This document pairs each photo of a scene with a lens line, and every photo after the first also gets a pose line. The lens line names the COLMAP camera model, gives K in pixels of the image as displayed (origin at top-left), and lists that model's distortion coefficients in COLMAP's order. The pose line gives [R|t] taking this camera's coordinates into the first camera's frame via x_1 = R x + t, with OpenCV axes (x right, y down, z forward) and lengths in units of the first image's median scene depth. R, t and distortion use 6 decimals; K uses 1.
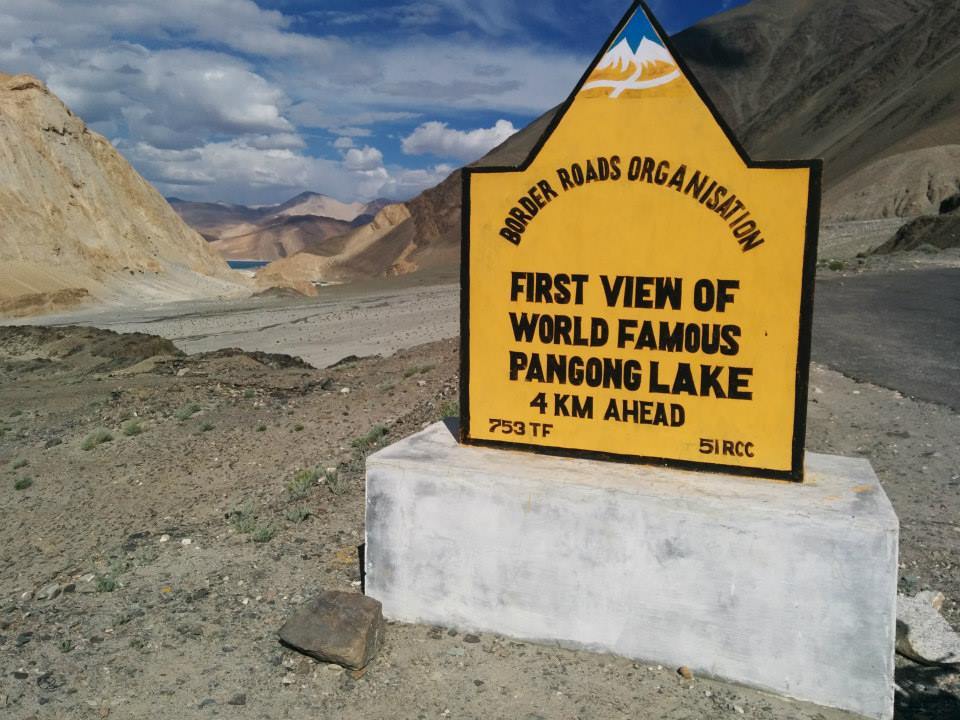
lens RADIAL K [[816.2, 0, 481.3], [0, 816.2, 355.6], [0, 0, 1]] dist [0.059117, -0.089727]
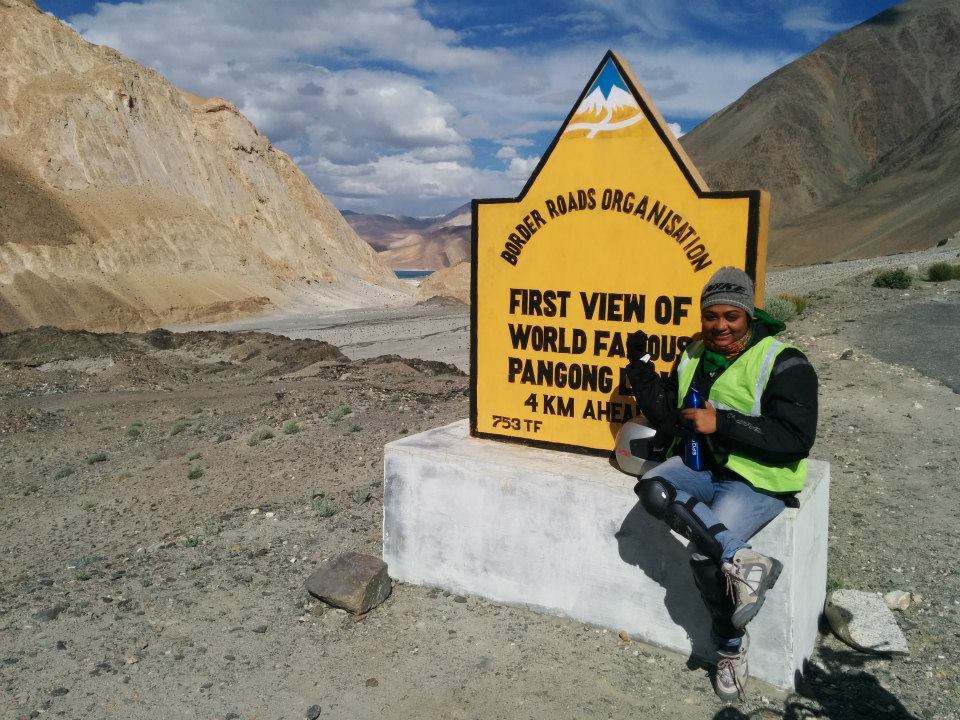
lens RADIAL K [[816.2, 0, 481.3], [0, 816.2, 355.6], [0, 0, 1]] dist [0.059117, -0.089727]
pose [[0.982578, 0.015712, -0.185185, 0.224755], [-0.017843, 0.999792, -0.009846, 0.004990], [0.184992, 0.012979, 0.982654, -0.153778]]
